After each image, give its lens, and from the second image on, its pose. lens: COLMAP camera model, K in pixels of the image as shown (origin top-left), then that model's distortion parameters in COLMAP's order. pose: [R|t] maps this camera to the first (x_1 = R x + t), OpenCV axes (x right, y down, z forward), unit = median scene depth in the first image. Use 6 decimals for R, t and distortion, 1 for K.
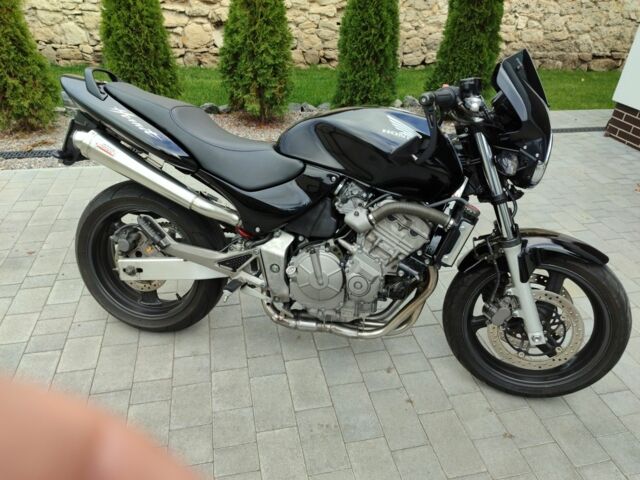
lens RADIAL K [[436.9, 0, 318.0], [0, 436.9, 237.8], [0, 0, 1]] dist [0.017106, -0.000558]
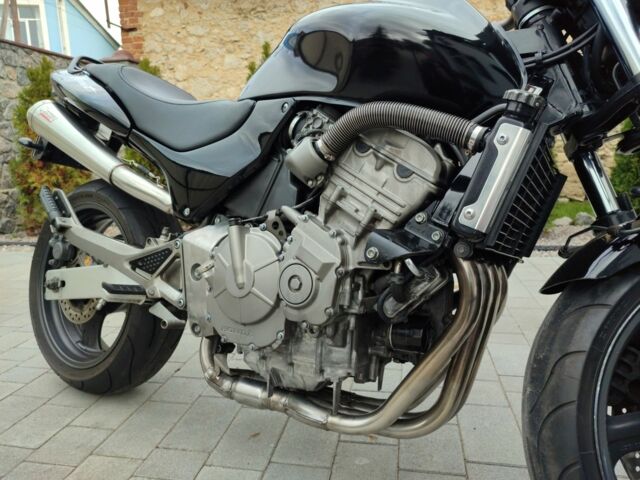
lens RADIAL K [[448.4, 0, 317.7], [0, 448.4, 244.3], [0, 0, 1]] dist [0.025620, -0.000128]
pose [[0.924532, 0.006379, -0.381052, 0.268367], [-0.137782, 0.937824, -0.318595, 0.195206], [0.355327, 0.347053, 0.867927, 0.483833]]
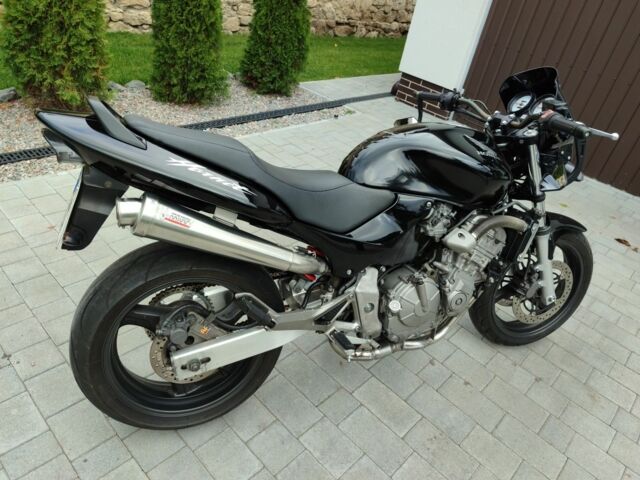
lens RADIAL K [[436.9, 0, 318.0], [0, 436.9, 237.8], [0, 0, 1]] dist [0.017106, -0.000558]
pose [[0.841951, -0.221468, 0.492007, -0.577273], [0.178134, 0.974843, 0.133975, -0.204289], [-0.509301, -0.025157, 0.860221, 0.248689]]
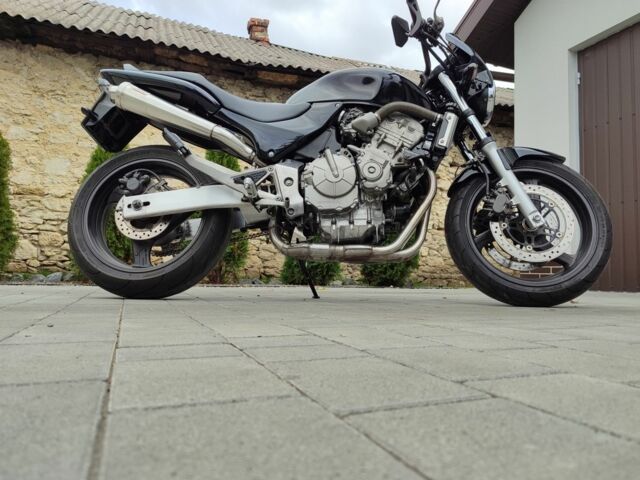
lens RADIAL K [[436.9, 0, 318.0], [0, 436.9, 237.8], [0, 0, 1]] dist [0.017106, -0.000558]
pose [[0.985046, -0.014876, 0.171648, -0.200901], [0.110420, 0.819273, -0.562672, 0.737676], [-0.132256, 0.573211, 0.808664, 0.202549]]
